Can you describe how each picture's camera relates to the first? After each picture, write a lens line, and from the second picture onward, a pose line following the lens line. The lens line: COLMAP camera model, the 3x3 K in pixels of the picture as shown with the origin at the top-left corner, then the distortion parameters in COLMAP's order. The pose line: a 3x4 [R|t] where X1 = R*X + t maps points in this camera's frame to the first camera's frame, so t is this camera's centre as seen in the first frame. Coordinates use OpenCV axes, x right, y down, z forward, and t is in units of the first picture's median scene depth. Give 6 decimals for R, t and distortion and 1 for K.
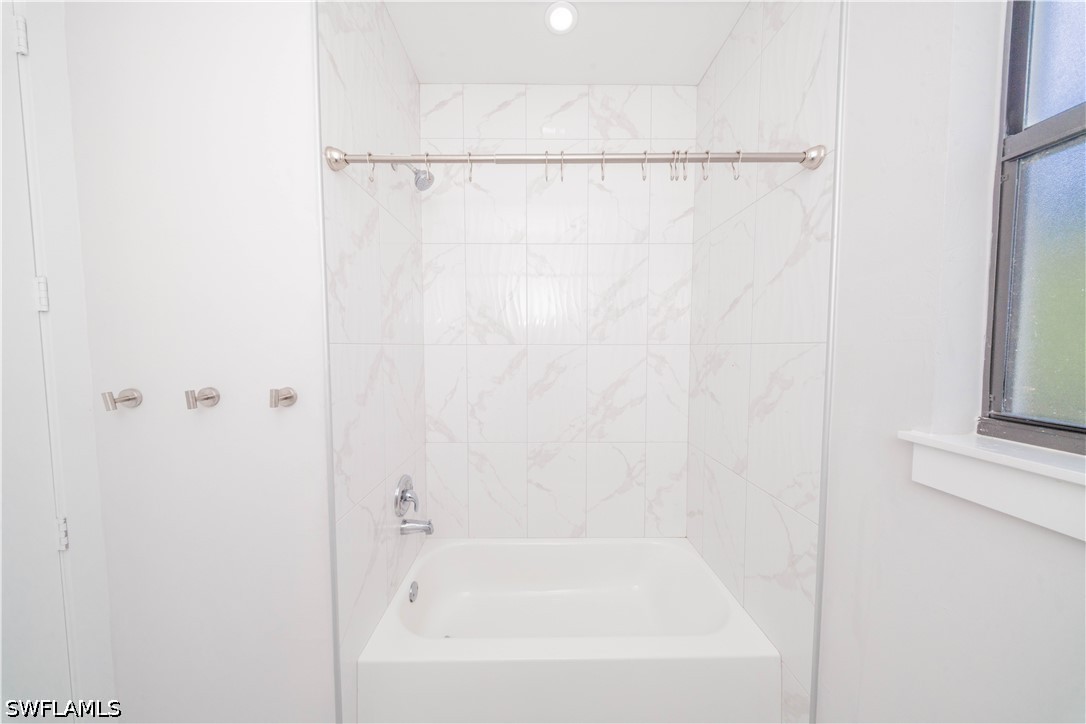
lens RADIAL K [[324.9, 0, 543.0], [0, 324.9, 362.0], [0, 0, 1]] dist [0.000485, -0.000044]
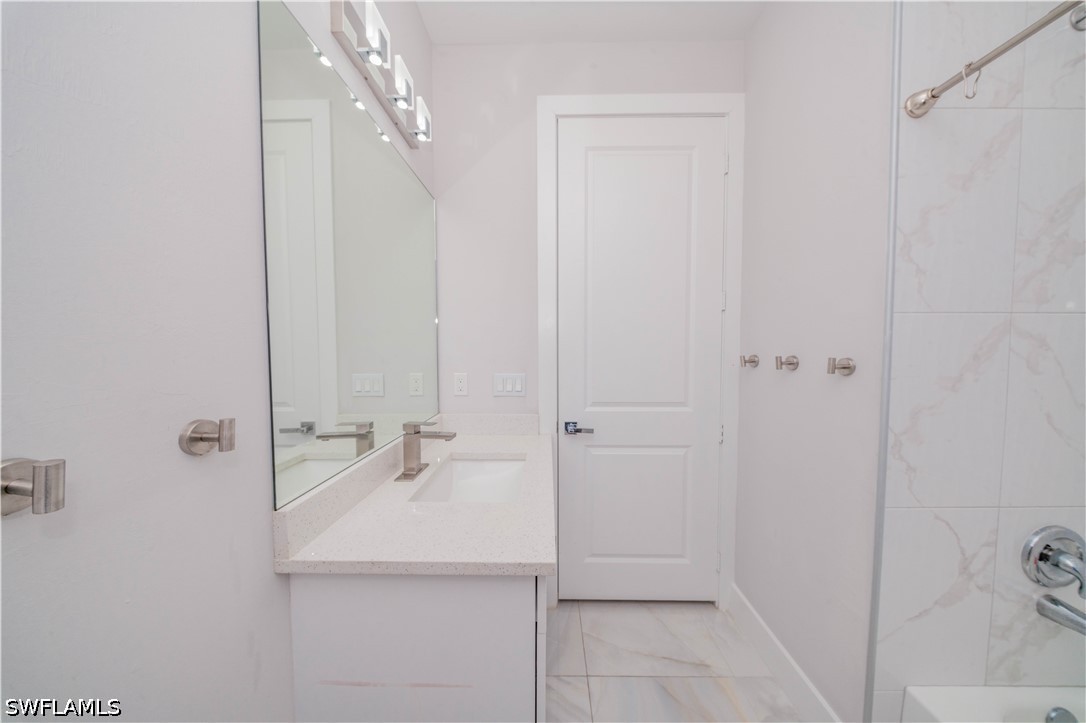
lens RADIAL K [[316.0, 0, 543.0], [0, 316.0, 361.5], [0, 0, 1]] dist [0.000705, -0.000191]
pose [[-0.028766, 0.050845, -0.998292, 0.281140], [-0.053625, 0.997189, 0.052334, 0.088471], [0.998147, 0.055039, -0.025958, 0.027367]]
